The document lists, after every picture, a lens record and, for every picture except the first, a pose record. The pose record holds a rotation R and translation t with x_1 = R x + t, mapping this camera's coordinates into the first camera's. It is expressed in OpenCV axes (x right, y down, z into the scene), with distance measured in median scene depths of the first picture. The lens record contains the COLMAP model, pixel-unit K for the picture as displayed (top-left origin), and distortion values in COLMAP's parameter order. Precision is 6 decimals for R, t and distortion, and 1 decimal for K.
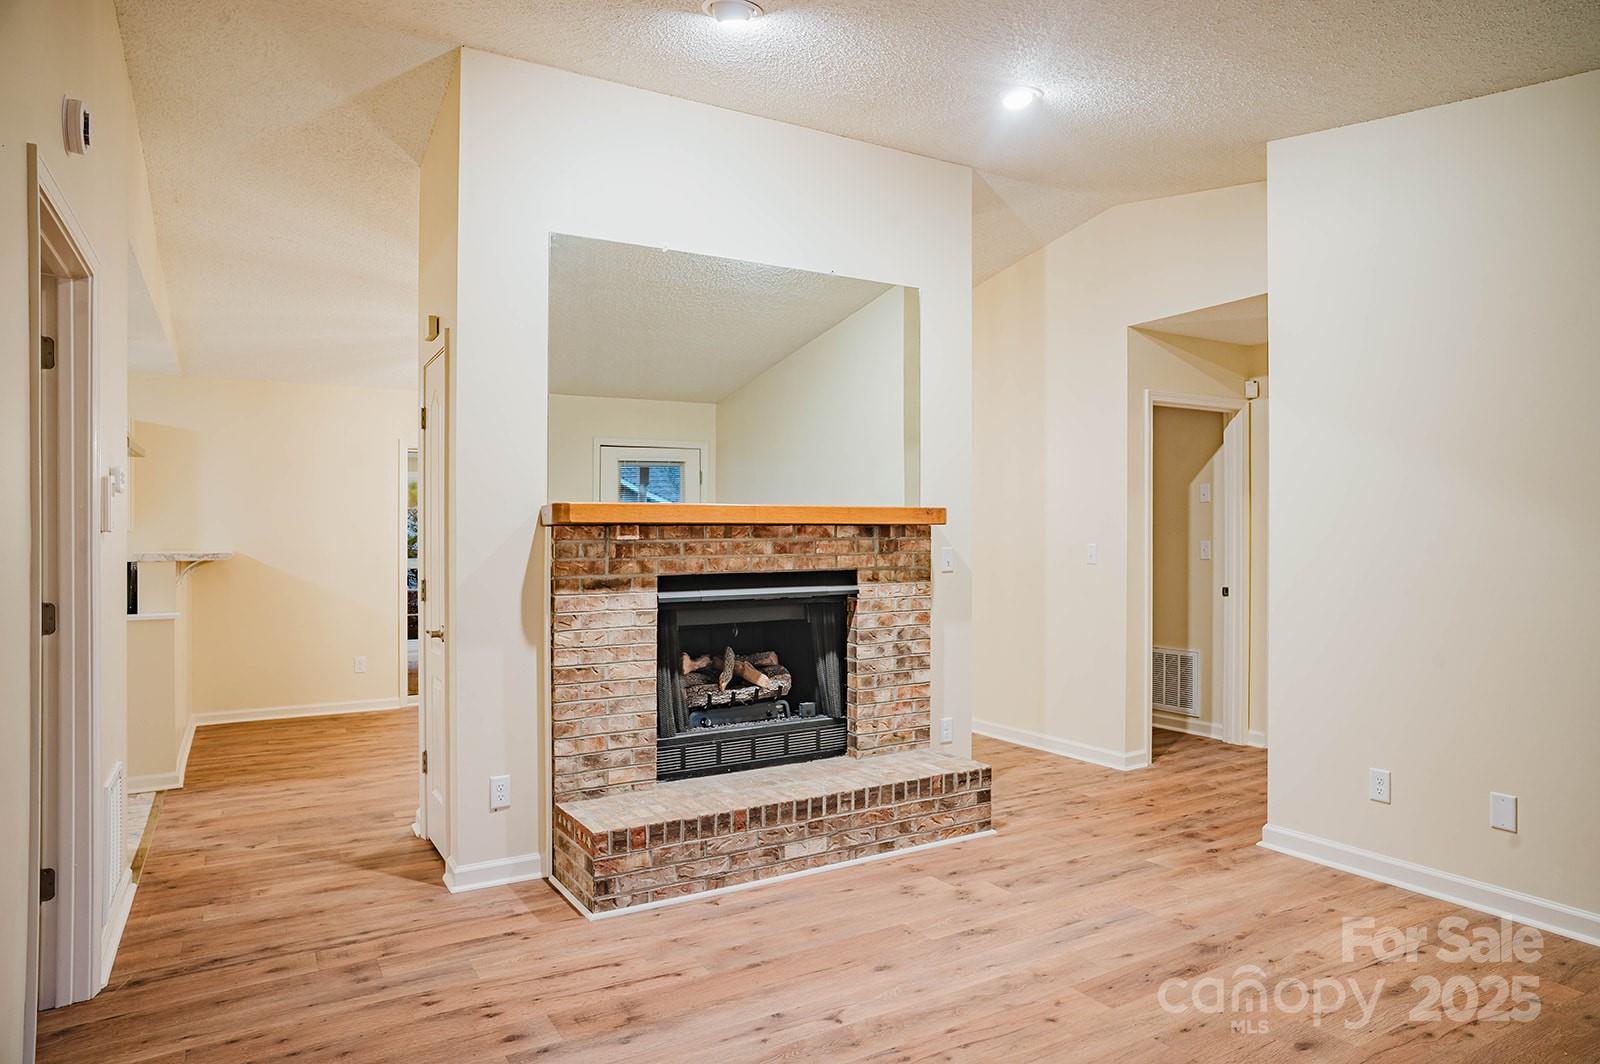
lens RADIAL K [[948.1, 0, 800.0], [0, 948.1, 532.0], [0, 0, 1]] dist [-0.056342, 0.040329]
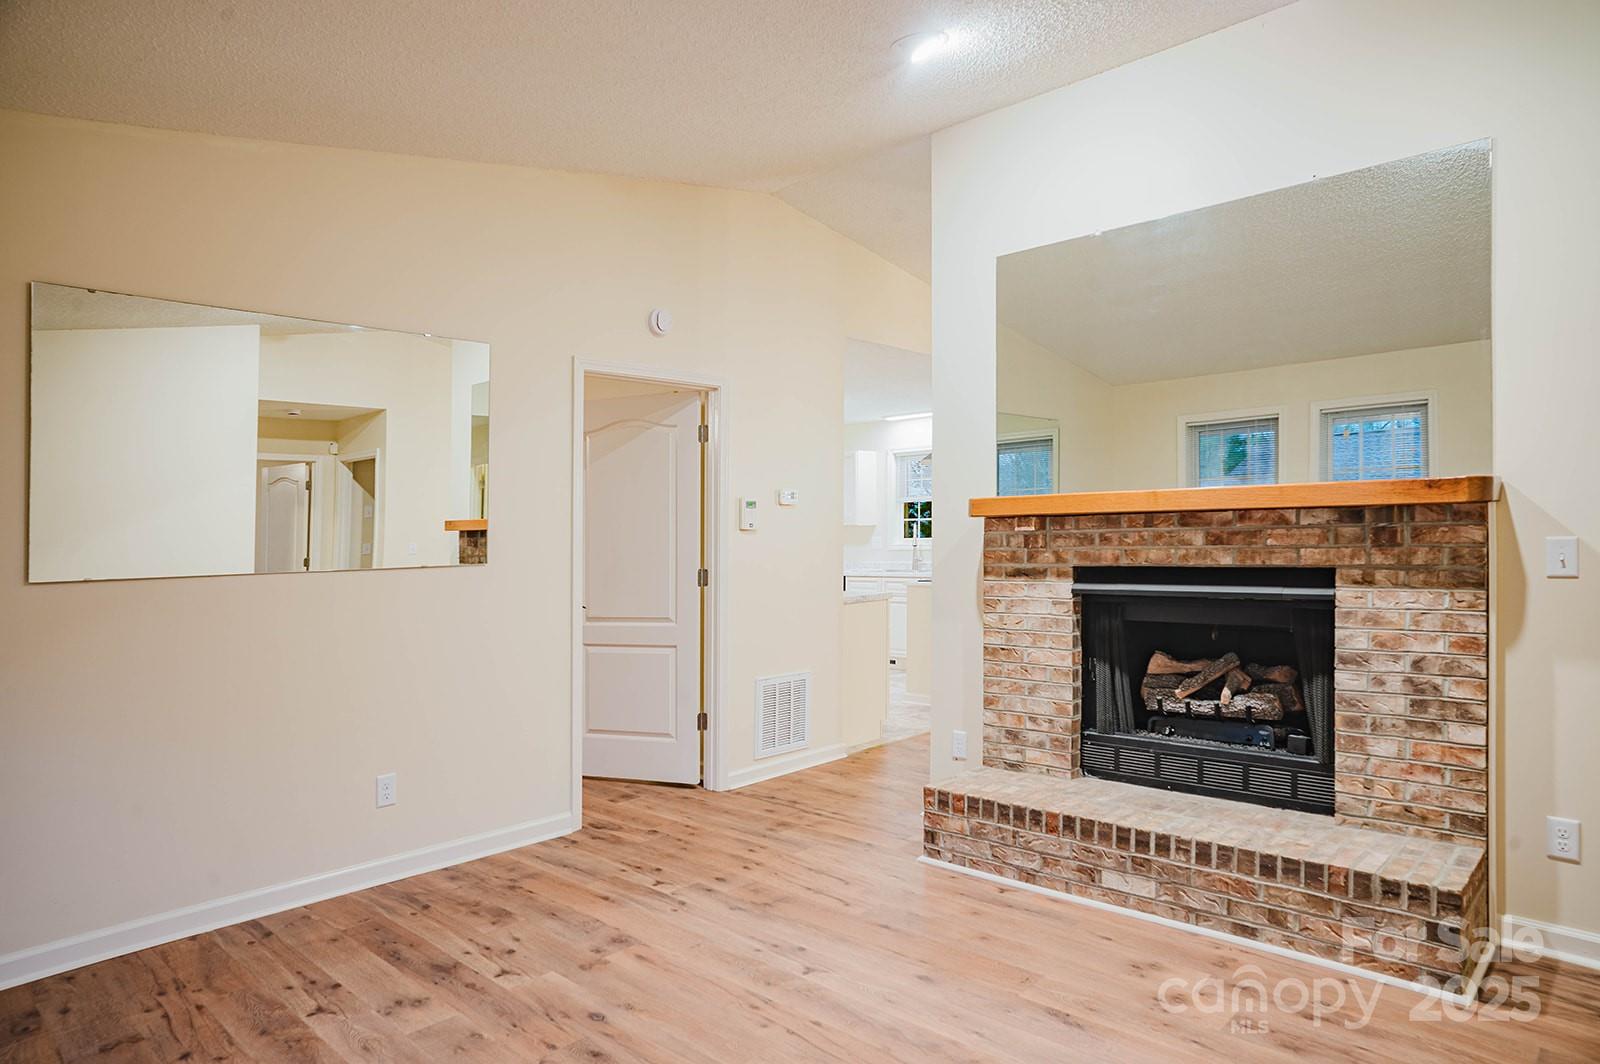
lens RADIAL K [[949.5, 0, 806.2], [0, 949.5, 487.1], [0, 0, 1]] dist [-0.054742, 0.040276]
pose [[0.295357, -0.045610, -0.954298, 0.715107], [0.021925, 0.998920, -0.040957, -0.002519], [0.955135, -0.008826, 0.296038, 0.432320]]
